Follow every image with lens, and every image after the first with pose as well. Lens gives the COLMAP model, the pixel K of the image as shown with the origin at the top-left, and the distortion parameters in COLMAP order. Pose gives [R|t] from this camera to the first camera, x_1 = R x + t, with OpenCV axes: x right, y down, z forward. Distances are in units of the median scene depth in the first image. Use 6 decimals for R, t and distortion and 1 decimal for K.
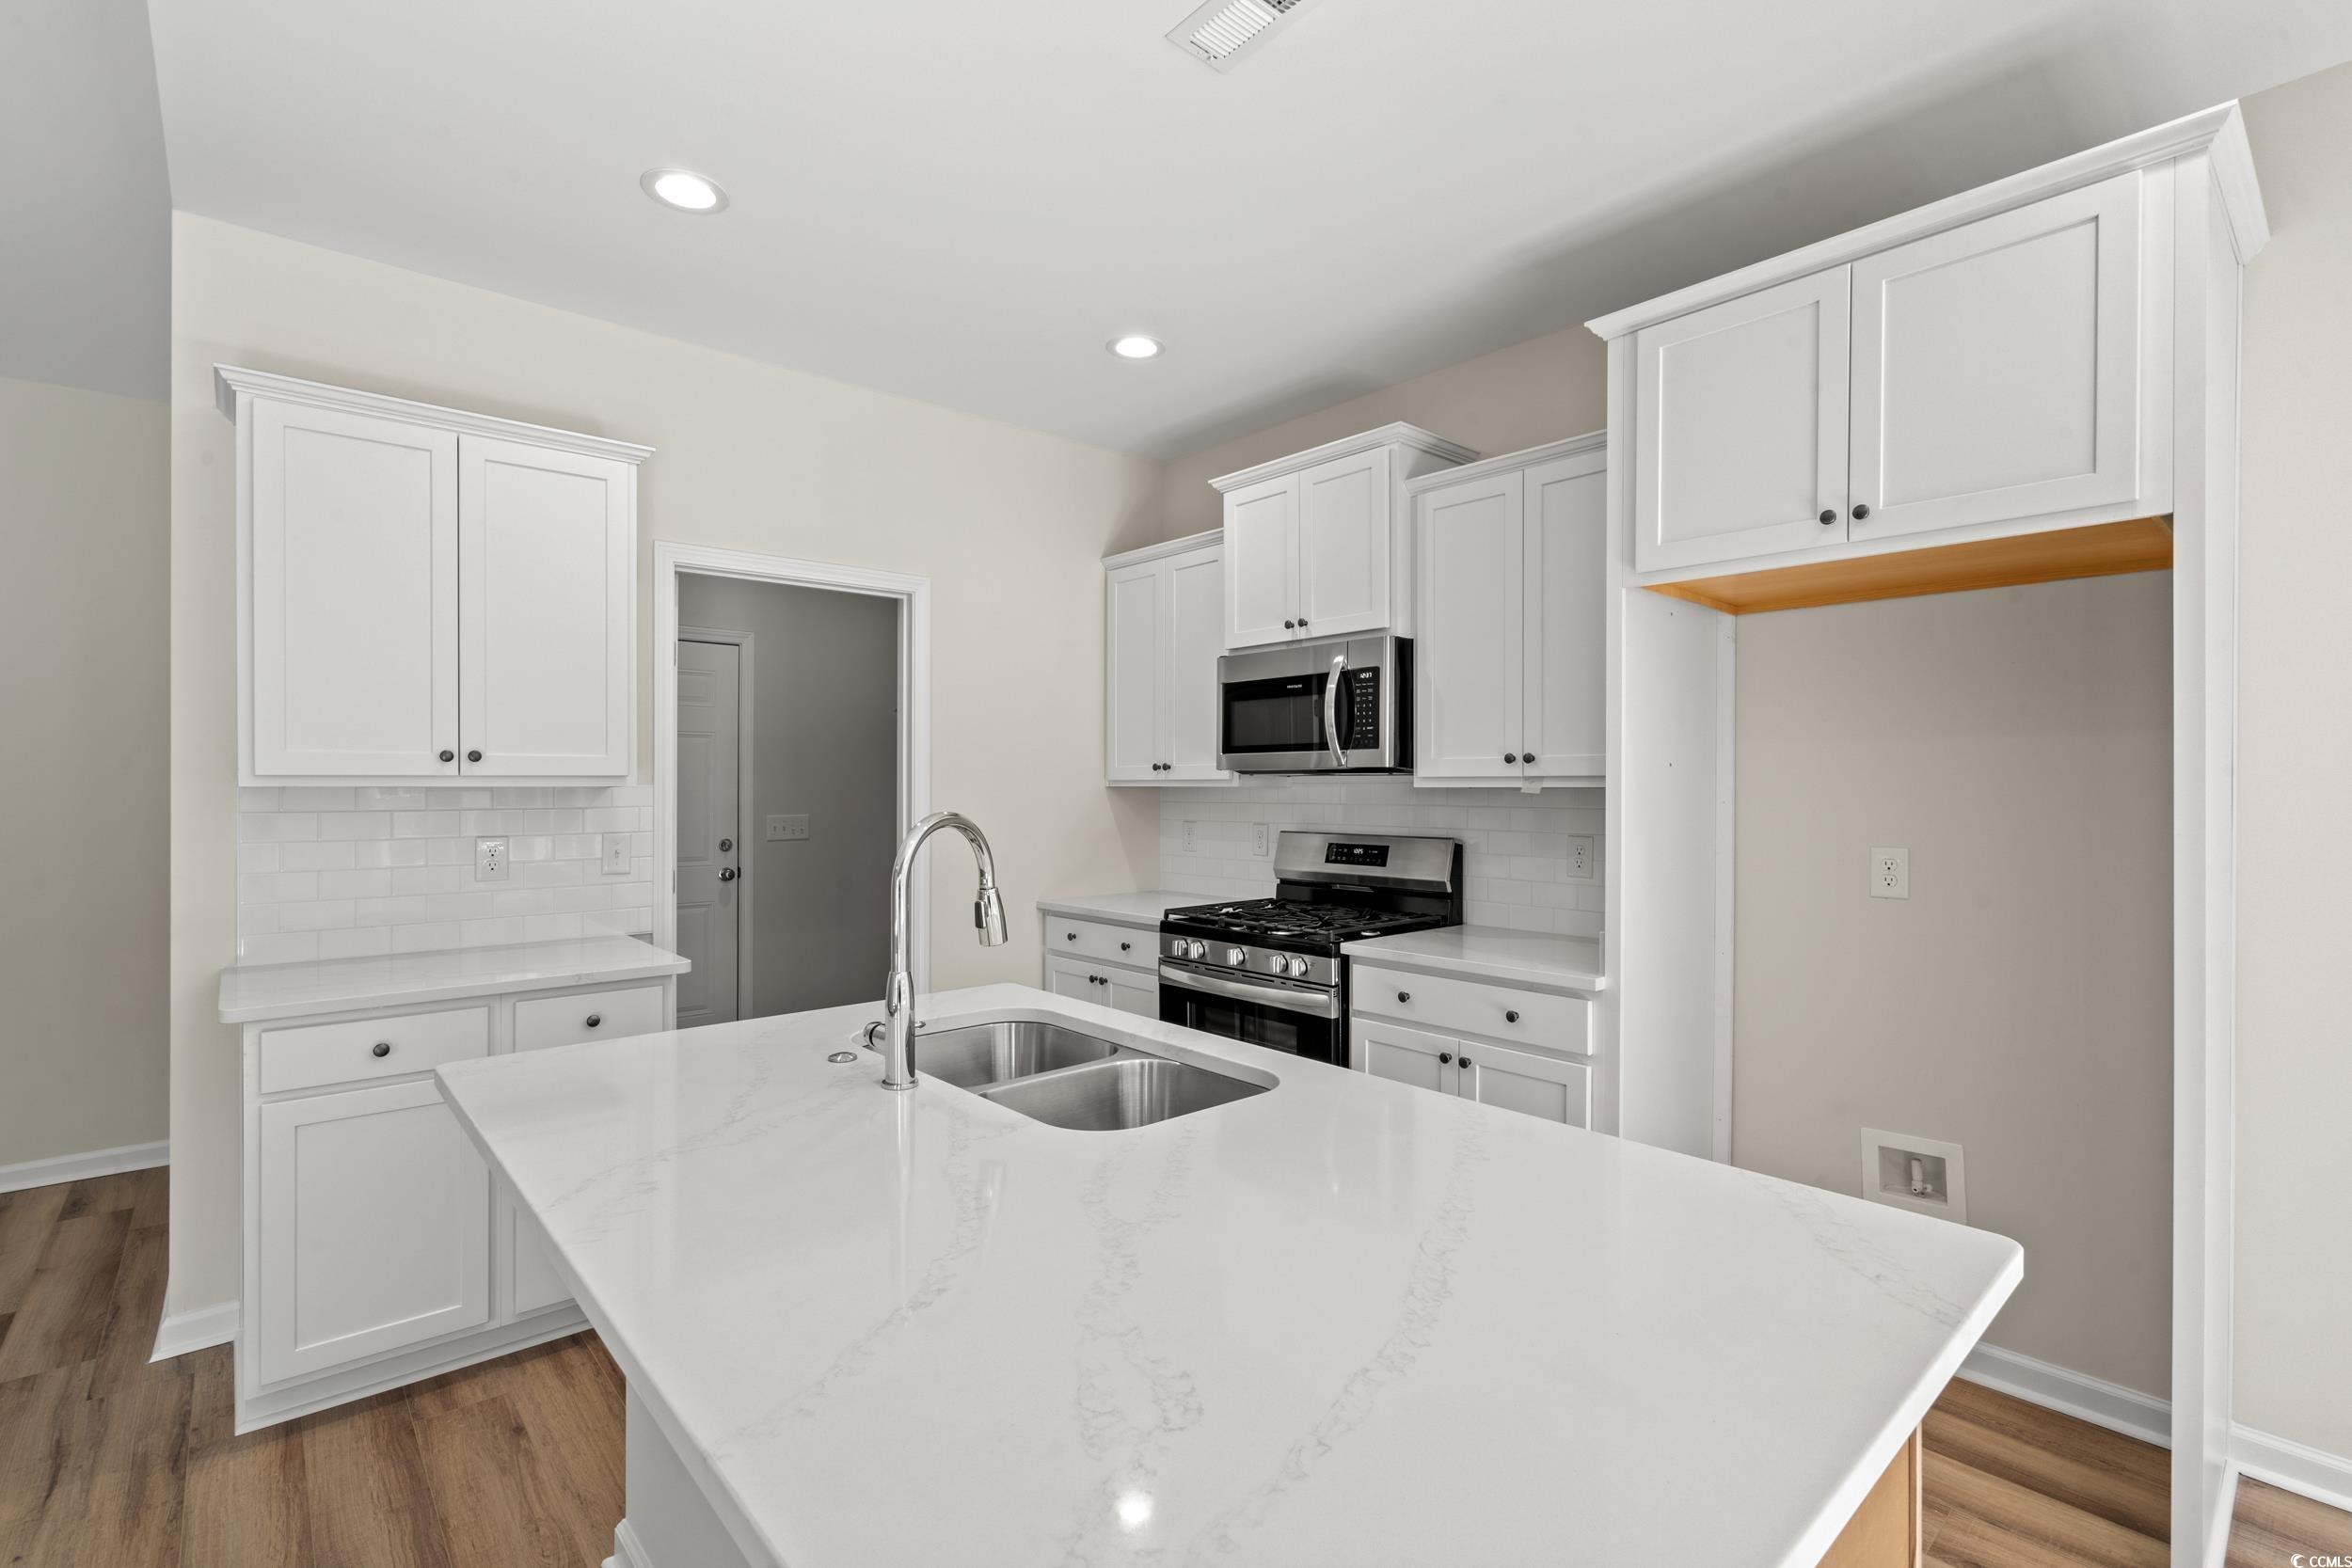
lens RADIAL K [[1070.4, 0, 1163.3], [0, 1070.4, 791.1], [0, 0, 1]] dist [-0.002508, -0.000398]
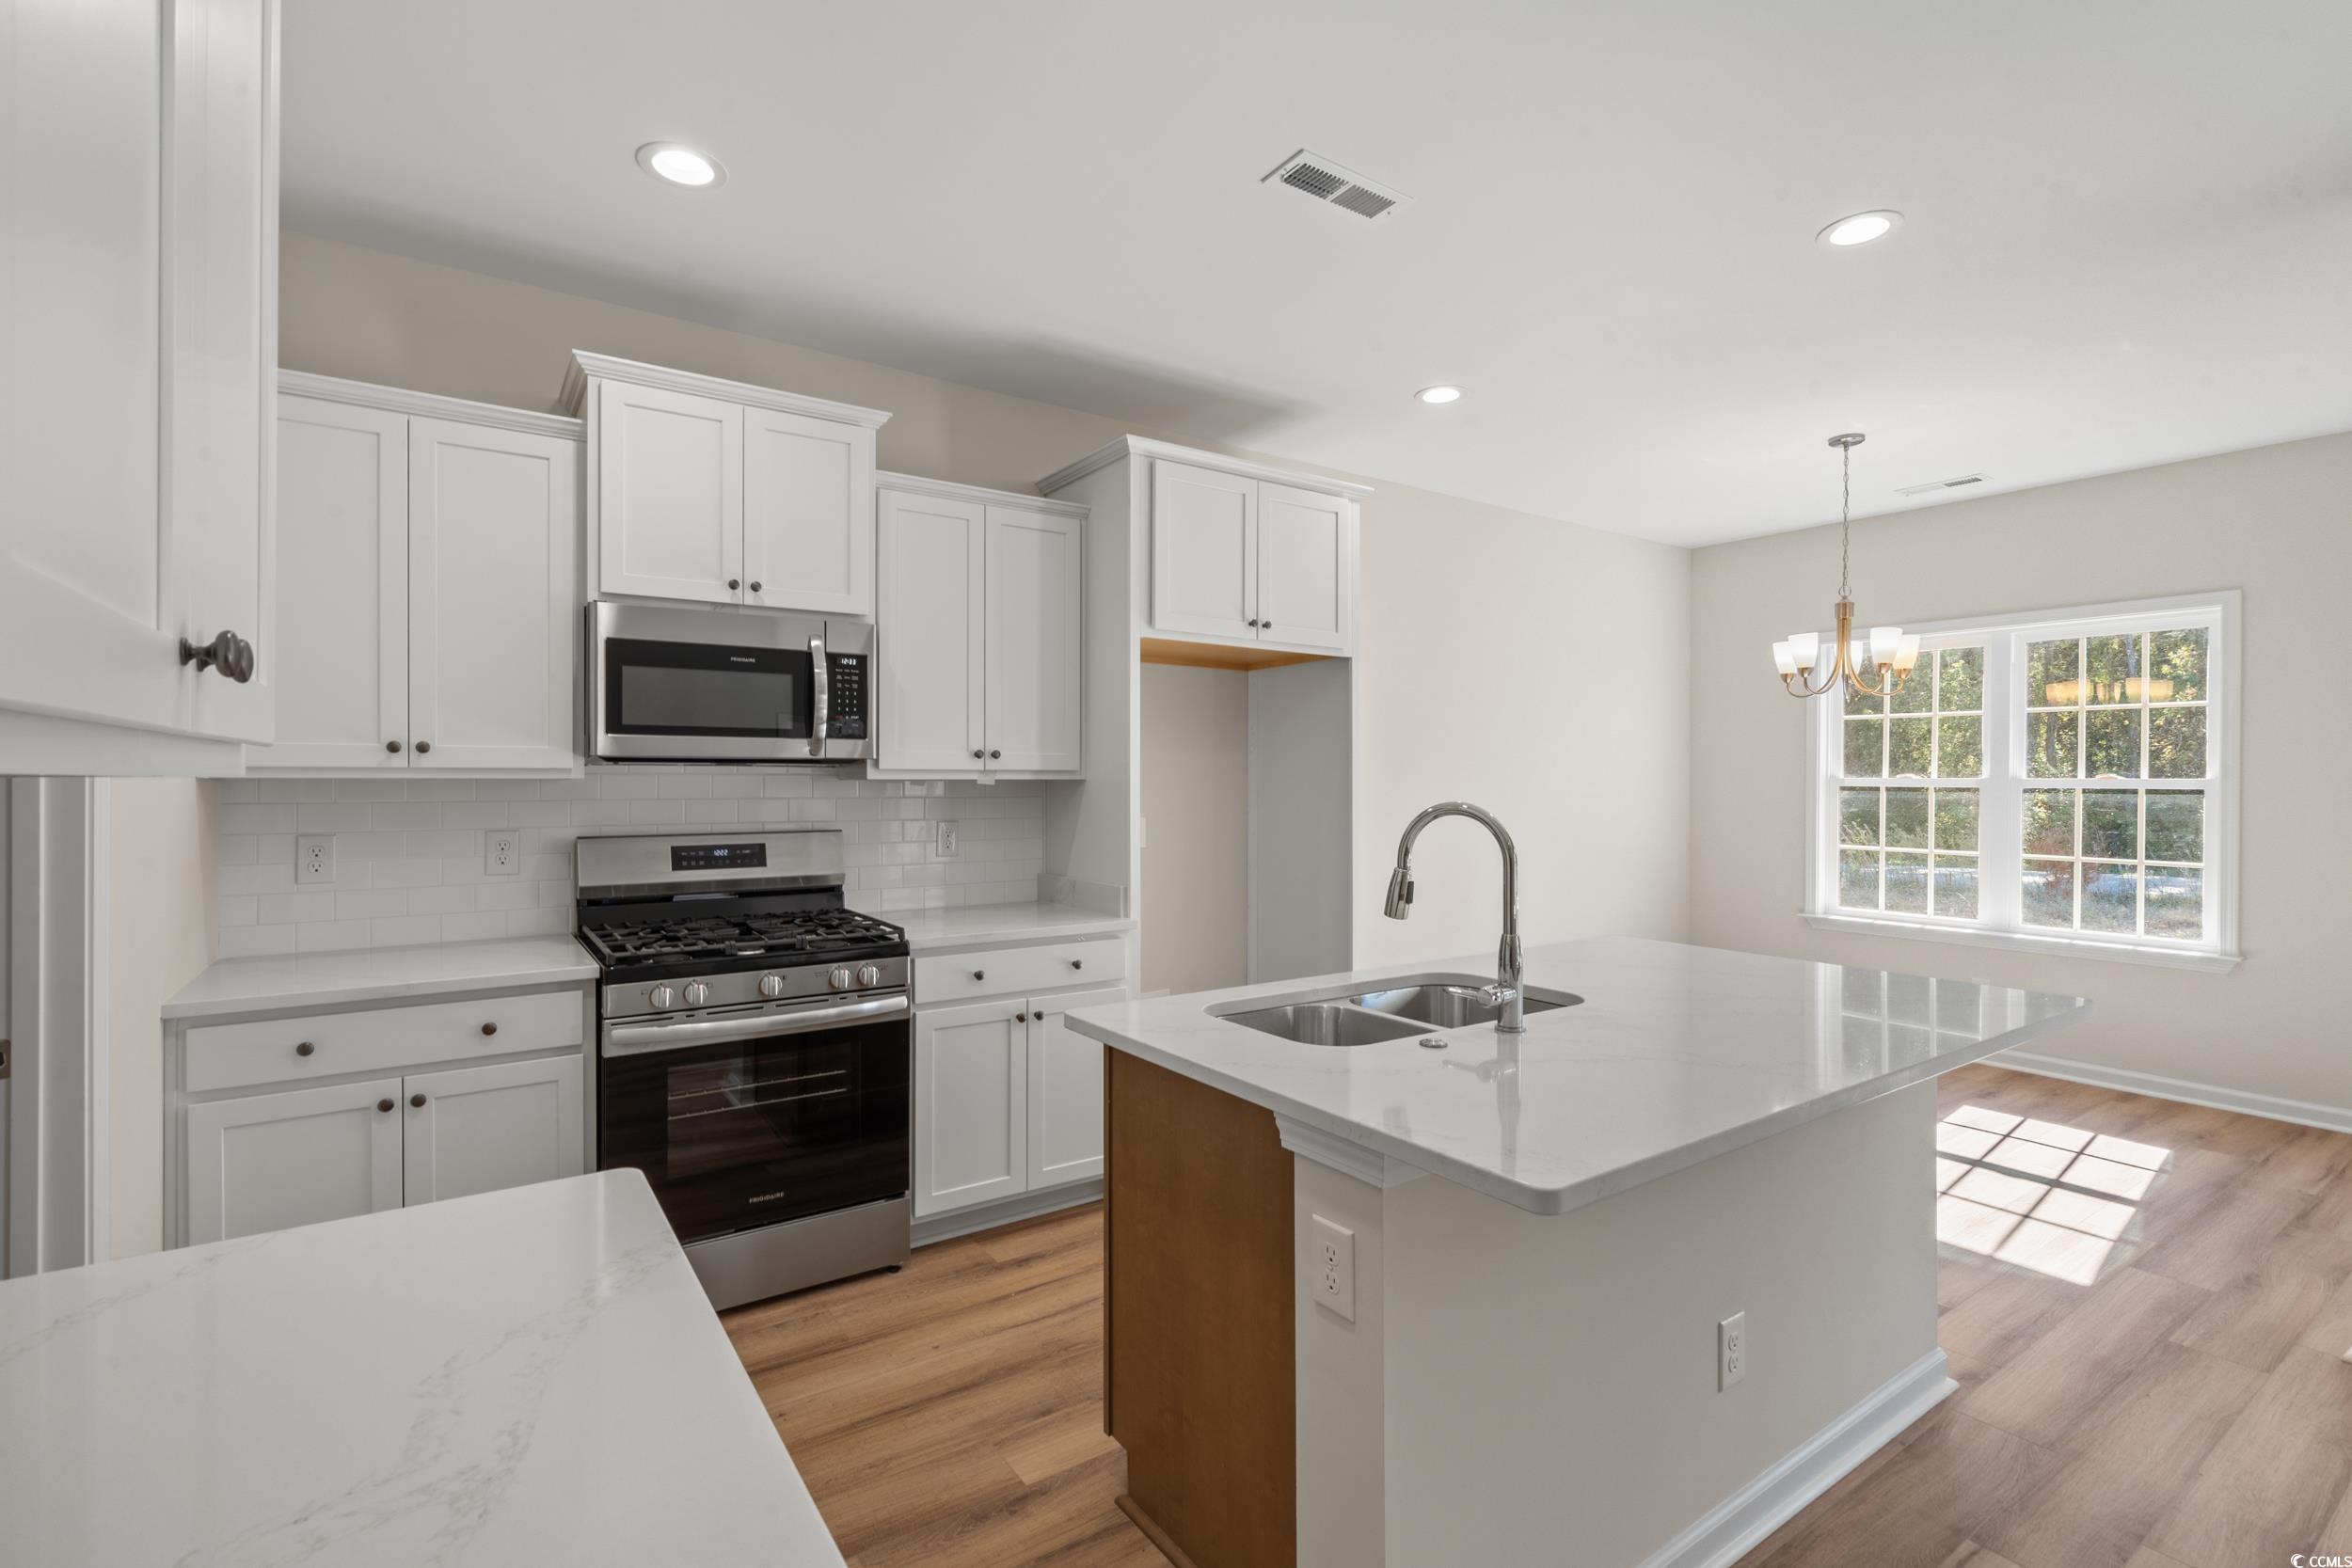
lens RADIAL K [[1068.5, 0, 1176.0], [0, 1068.5, 784.0], [0, 0, 1]] dist [-0.000080, 0.000136]
pose [[0.111263, -0.004563, 0.993781, -0.715265], [0.003056, 0.999986, 0.004249, -0.002573], [-0.993786, 0.002564, 0.111275, 0.600816]]
